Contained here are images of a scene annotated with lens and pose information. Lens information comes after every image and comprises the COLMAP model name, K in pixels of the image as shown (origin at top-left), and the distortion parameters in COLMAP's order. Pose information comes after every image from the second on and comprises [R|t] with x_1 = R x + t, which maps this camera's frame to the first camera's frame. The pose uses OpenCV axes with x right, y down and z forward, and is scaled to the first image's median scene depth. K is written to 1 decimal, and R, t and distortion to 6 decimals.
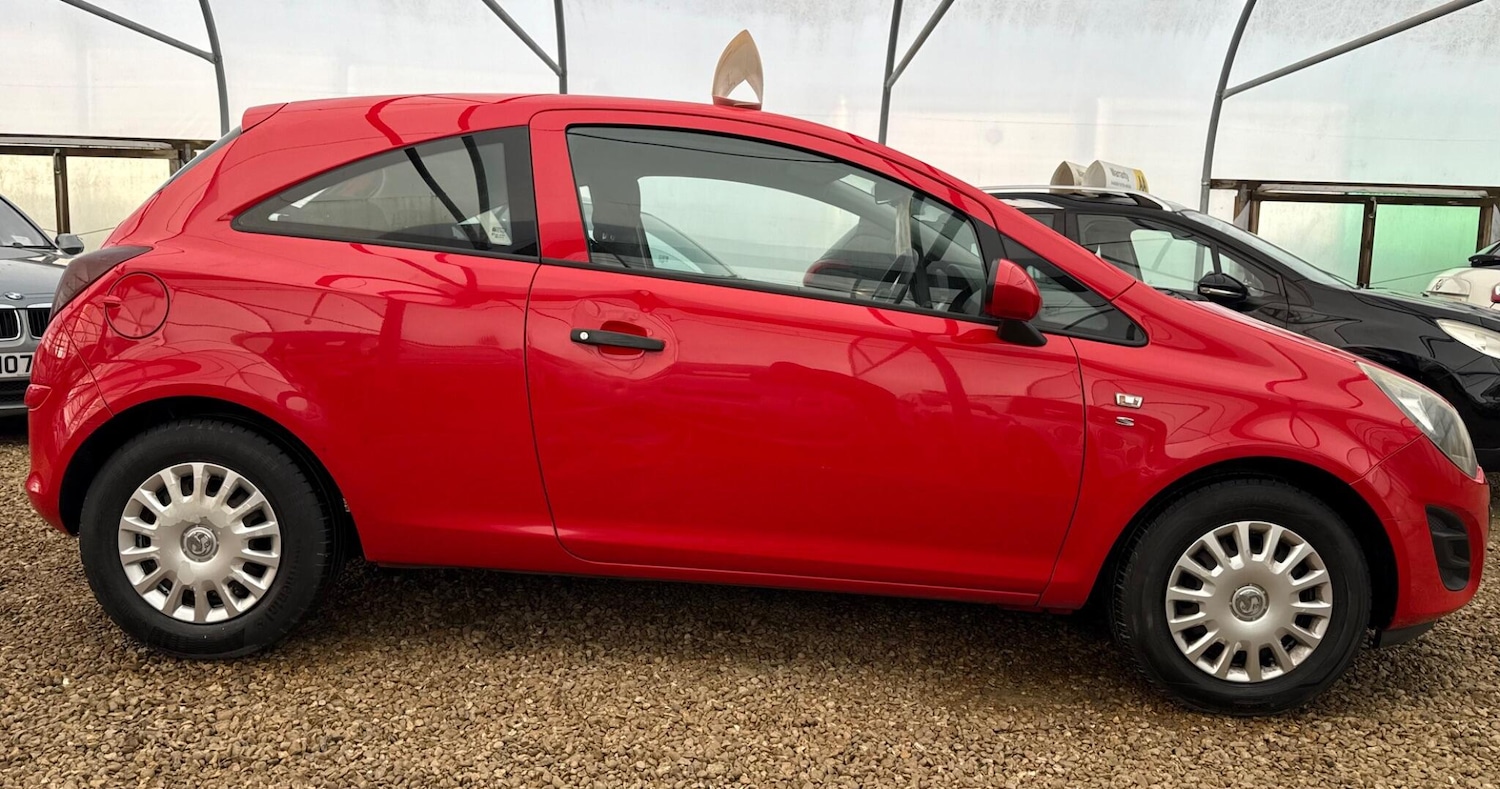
lens RADIAL K [[1207.4, 0, 621.8], [0, 1207.4, 390.0], [0, 0, 1]] dist [0.063183, -0.076665]
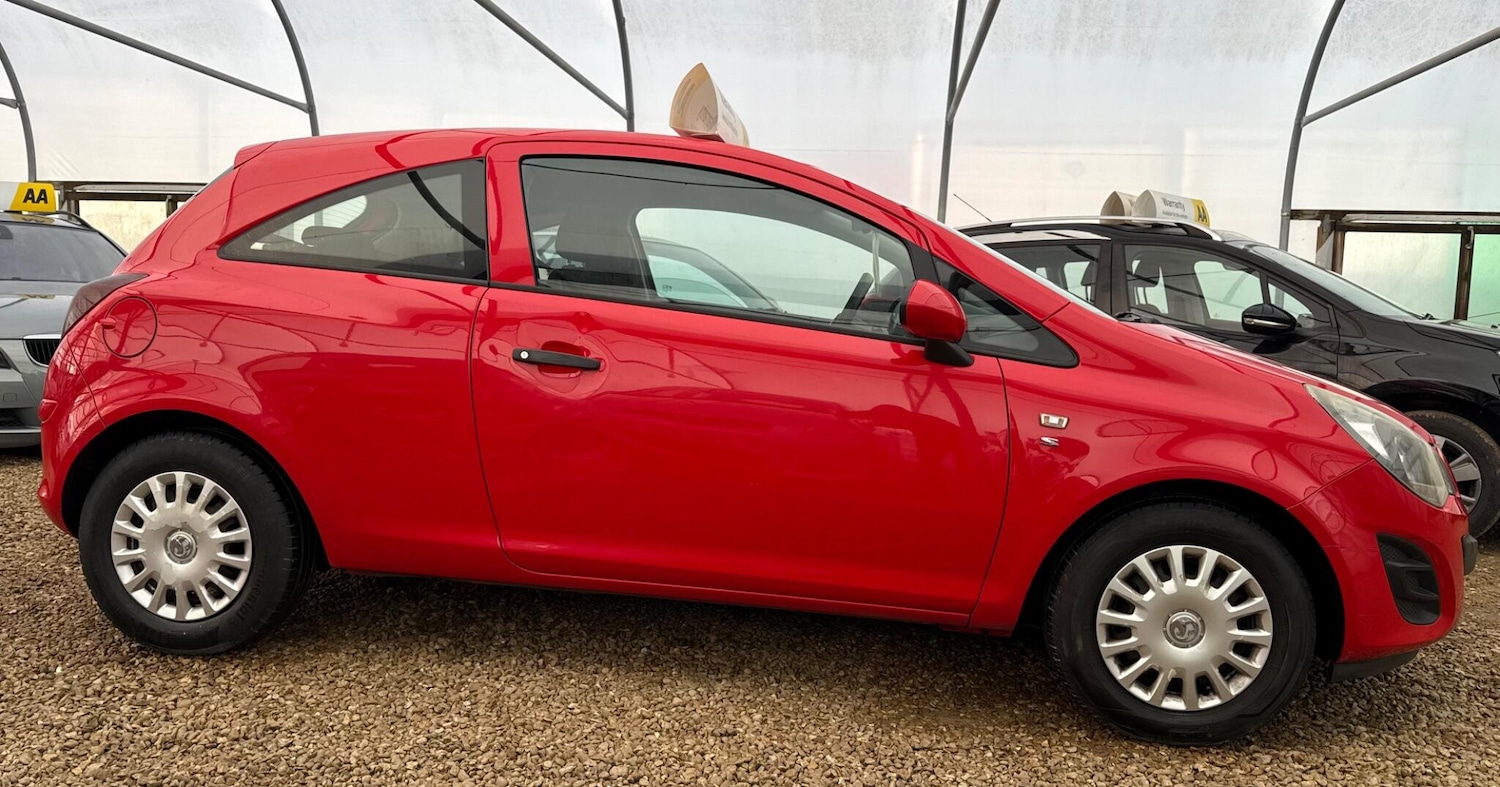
lens RADIAL K [[1194.6, 0, 608.1], [0, 1194.6, 401.4], [0, 0, 1]] dist [0.055460, -0.060029]
pose [[0.992754, 0.007823, -0.119908, 0.158717], [-0.010749, 0.999660, -0.023773, 0.018493], [0.119681, 0.024889, 0.992500, -0.019987]]
